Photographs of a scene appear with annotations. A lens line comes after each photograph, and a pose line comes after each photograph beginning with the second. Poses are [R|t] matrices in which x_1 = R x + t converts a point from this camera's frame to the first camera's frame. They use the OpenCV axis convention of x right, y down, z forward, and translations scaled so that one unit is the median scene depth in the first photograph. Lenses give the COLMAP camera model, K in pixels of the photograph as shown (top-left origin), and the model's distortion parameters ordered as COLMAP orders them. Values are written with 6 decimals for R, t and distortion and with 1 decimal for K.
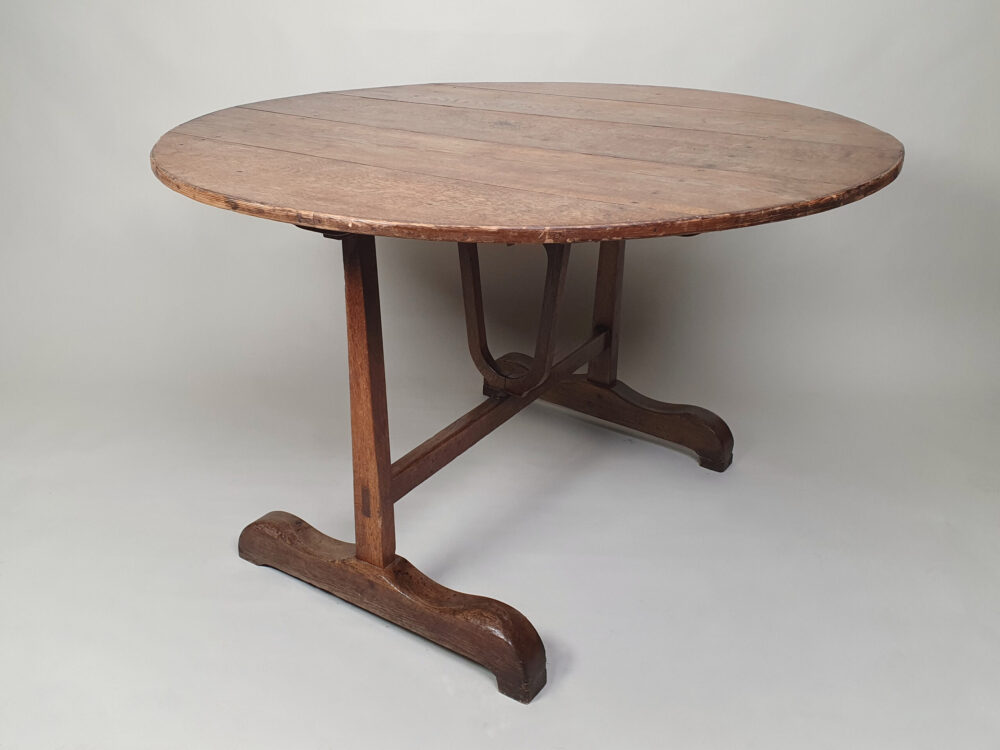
lens RADIAL K [[759.5, 0, 500.0], [0, 759.5, 375.0], [0, 0, 1]] dist [0.011386, 0.000682]
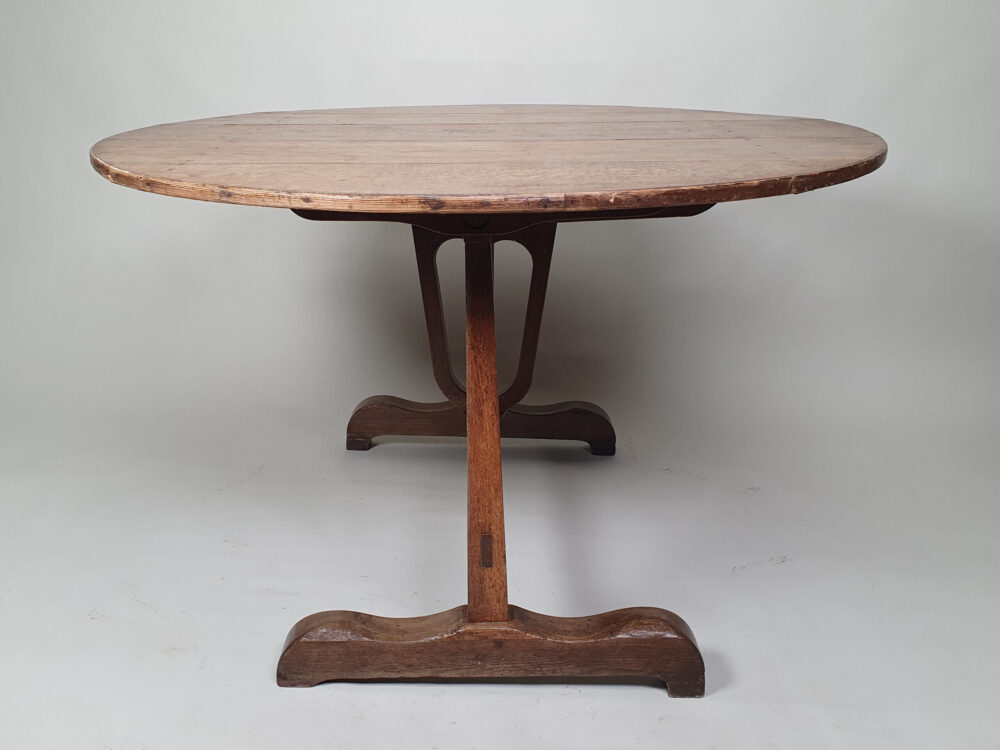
lens RADIAL K [[762.1, 0, 500.0], [0, 762.1, 375.0], [0, 0, 1]] dist [-0.004468, -0.006415]
pose [[0.875410, -0.219318, 0.430763, -0.489474], [0.244123, 0.969741, -0.002381, -0.020510], [-0.417206, 0.107243, 0.902462, 0.187240]]
